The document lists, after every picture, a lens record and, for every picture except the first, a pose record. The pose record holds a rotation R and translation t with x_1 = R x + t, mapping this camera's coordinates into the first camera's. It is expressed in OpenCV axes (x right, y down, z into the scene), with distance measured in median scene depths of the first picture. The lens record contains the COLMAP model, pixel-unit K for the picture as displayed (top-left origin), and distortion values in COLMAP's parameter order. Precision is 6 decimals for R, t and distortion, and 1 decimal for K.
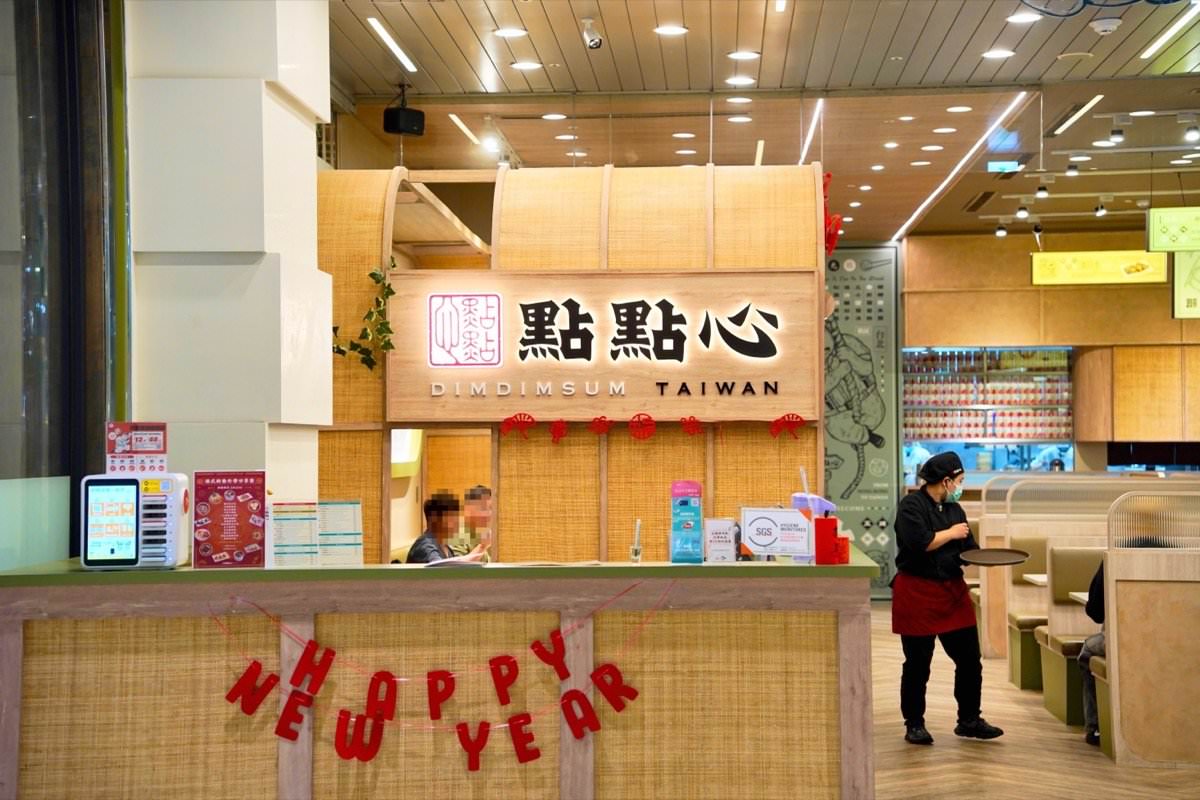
lens RADIAL K [[2419.1, 0, 600.0], [0, 2419.1, 400.0], [0, 0, 1]] dist [0.618785, 0.008557]
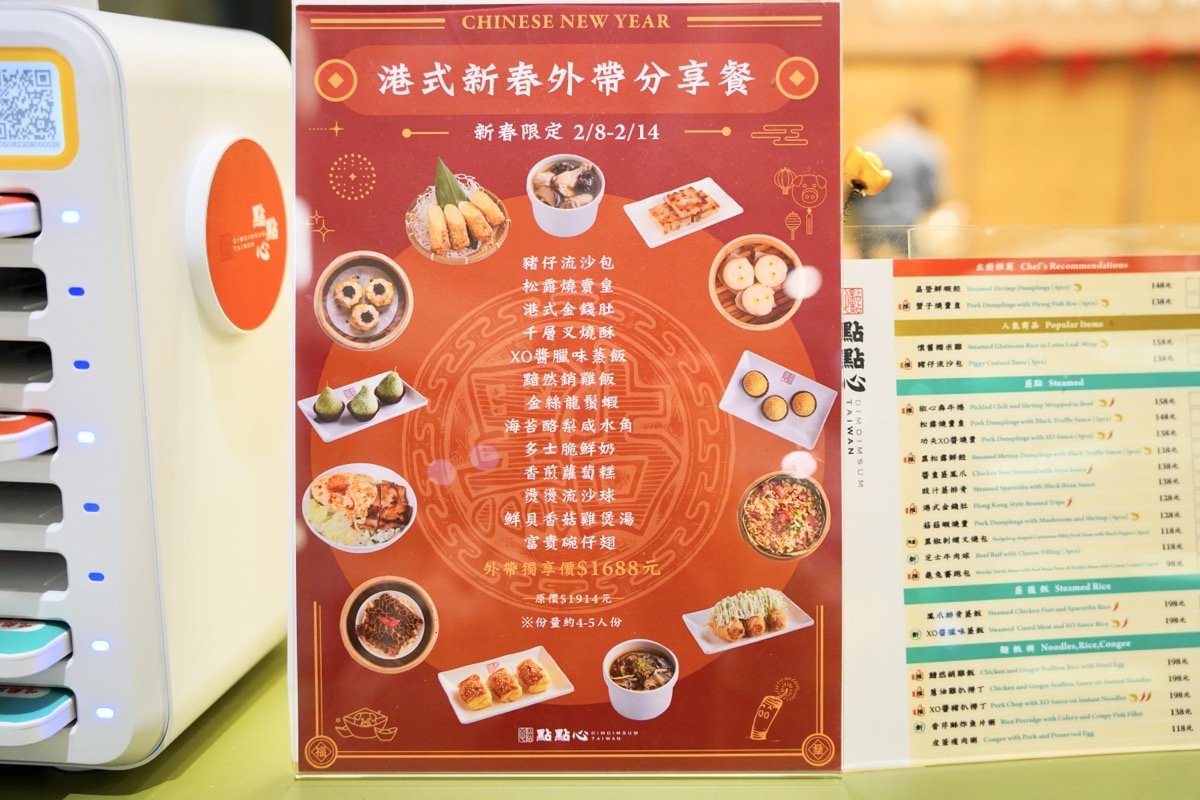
lens RADIAL K [[1396.9, 0, 600.0], [0, 1396.9, 400.0], [0, 0, 1]] dist [0.005766, -0.000022]
pose [[0.985102, 0.031653, -0.169033, -0.136865], [0.005072, 0.977141, 0.212533, 0.033963], [0.171896, -0.210224, 0.962423, 0.930247]]
